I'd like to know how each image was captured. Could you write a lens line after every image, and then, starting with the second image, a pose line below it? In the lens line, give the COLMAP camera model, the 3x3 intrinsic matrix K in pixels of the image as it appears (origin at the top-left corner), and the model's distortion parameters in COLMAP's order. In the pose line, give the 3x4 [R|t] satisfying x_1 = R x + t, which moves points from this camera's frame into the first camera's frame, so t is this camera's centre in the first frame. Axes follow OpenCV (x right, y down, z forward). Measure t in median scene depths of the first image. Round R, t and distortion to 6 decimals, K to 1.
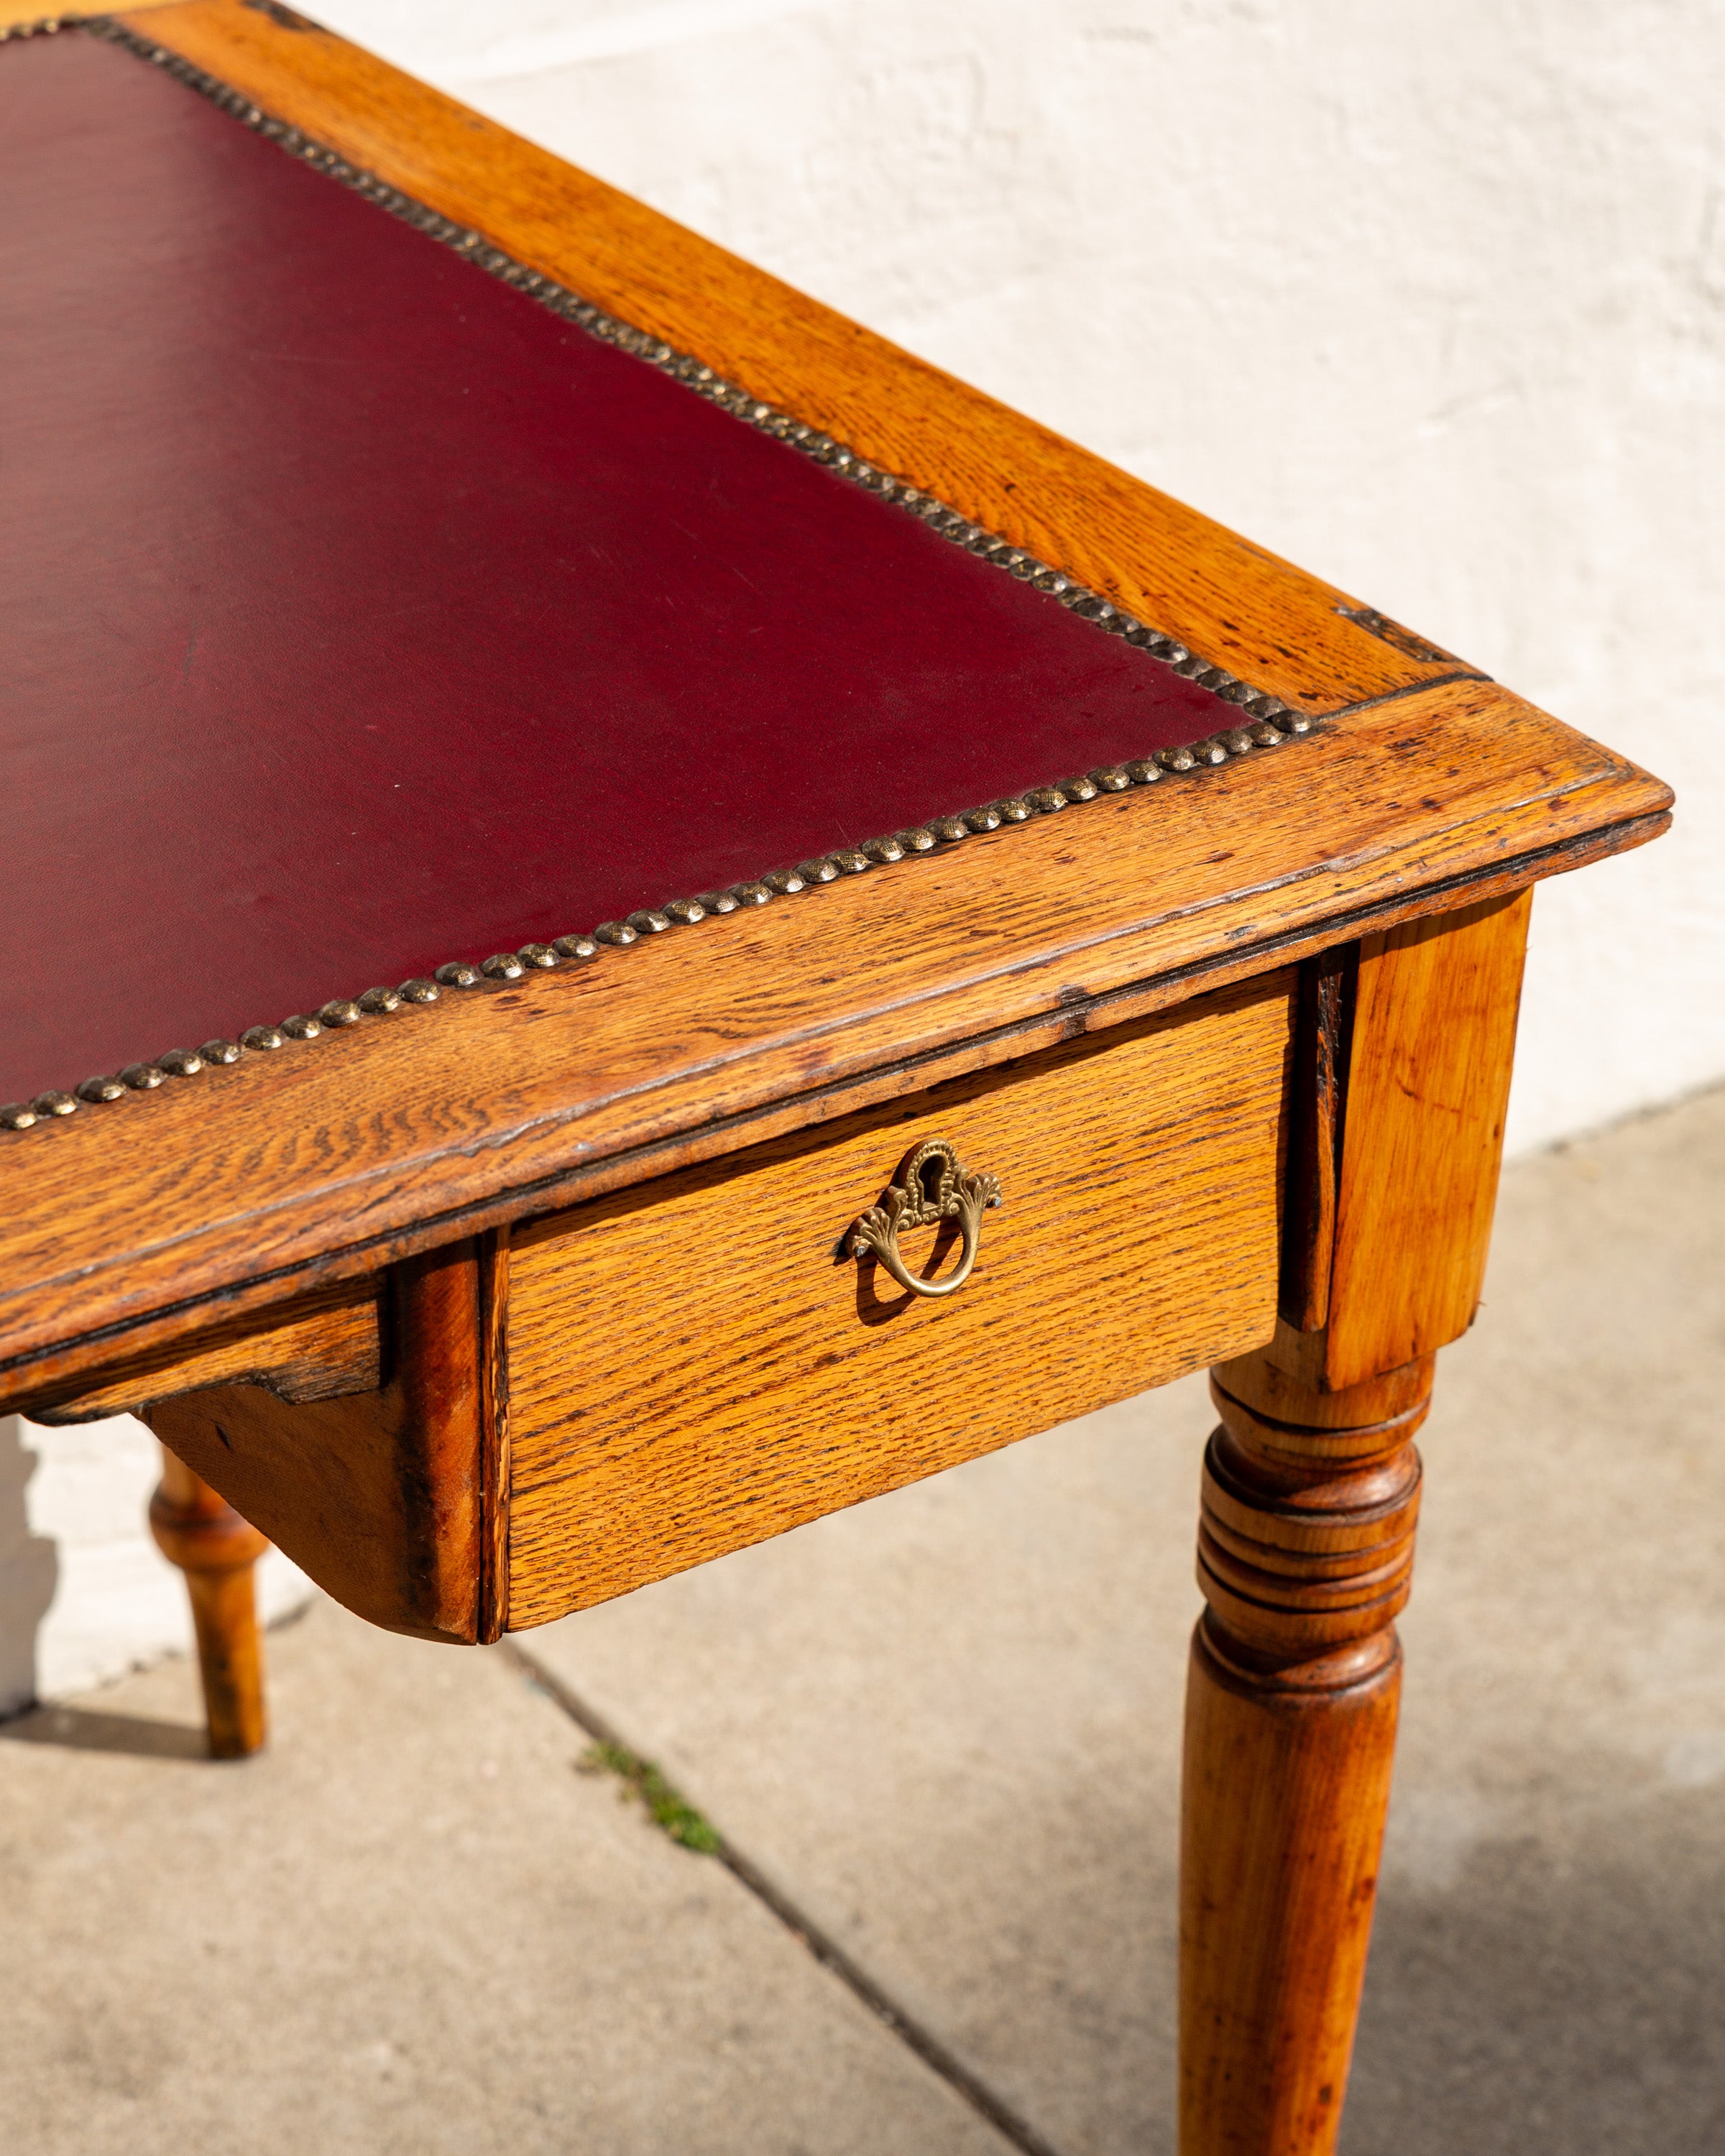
lens RADIAL K [[5577.6, 0, 857.2], [0, 5577.6, 1079.1], [0, 0, 1]] dist [-0.097435, 0.000000]
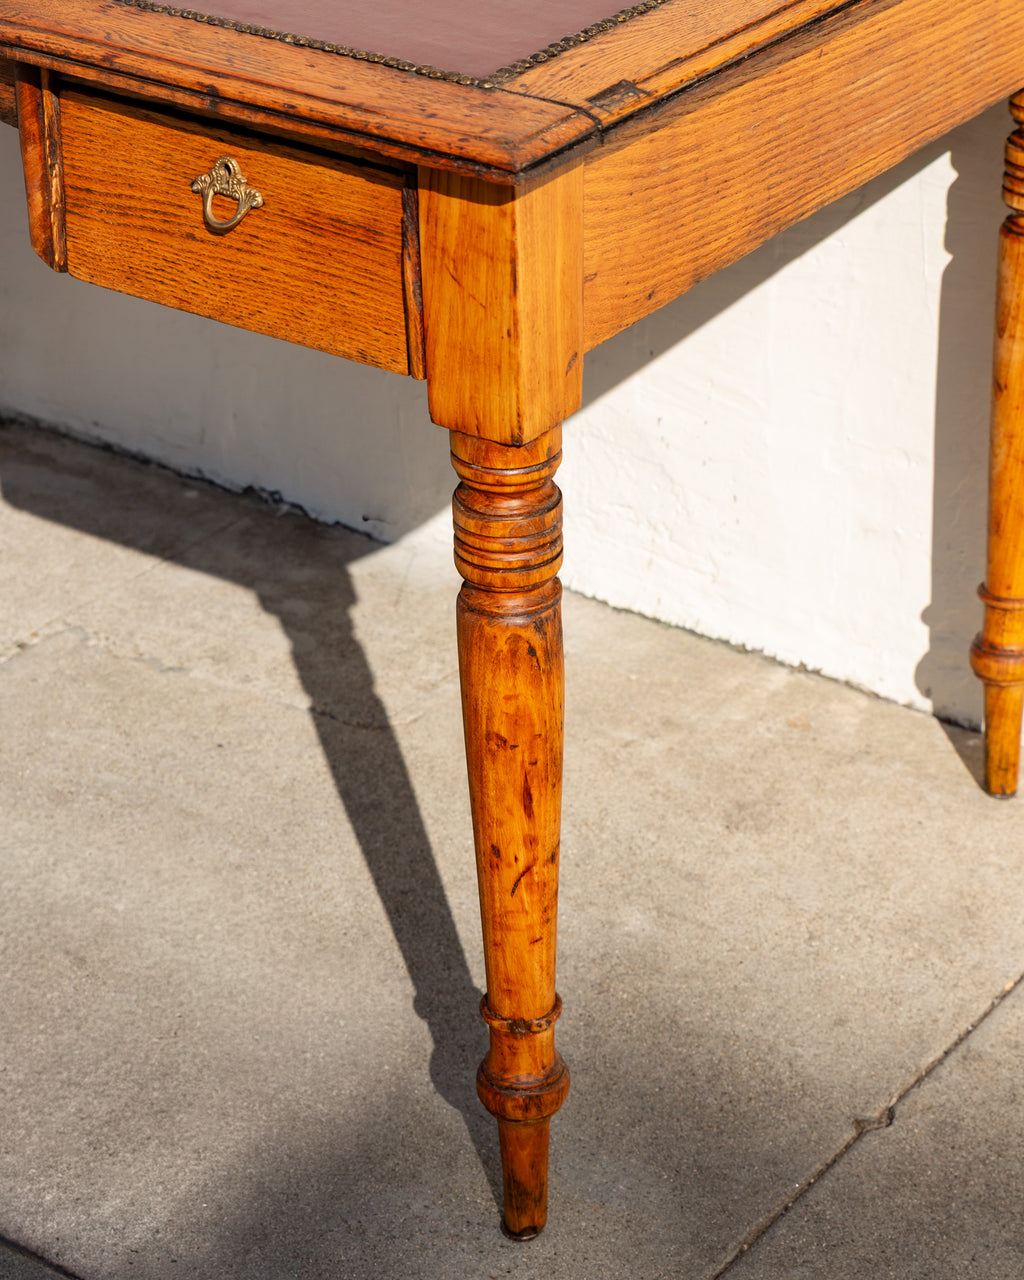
lens RADIAL K [[3311.2, 0, 512.0], [0, 3311.2, 636.3], [0, 0, 1]] dist [-0.097435, 0.000000]
pose [[0.323563, 0.426559, -0.844603, 1.170878], [-0.463346, 0.849702, 0.251629, -0.197967], [0.824995, 0.309925, 0.472577, 0.497853]]
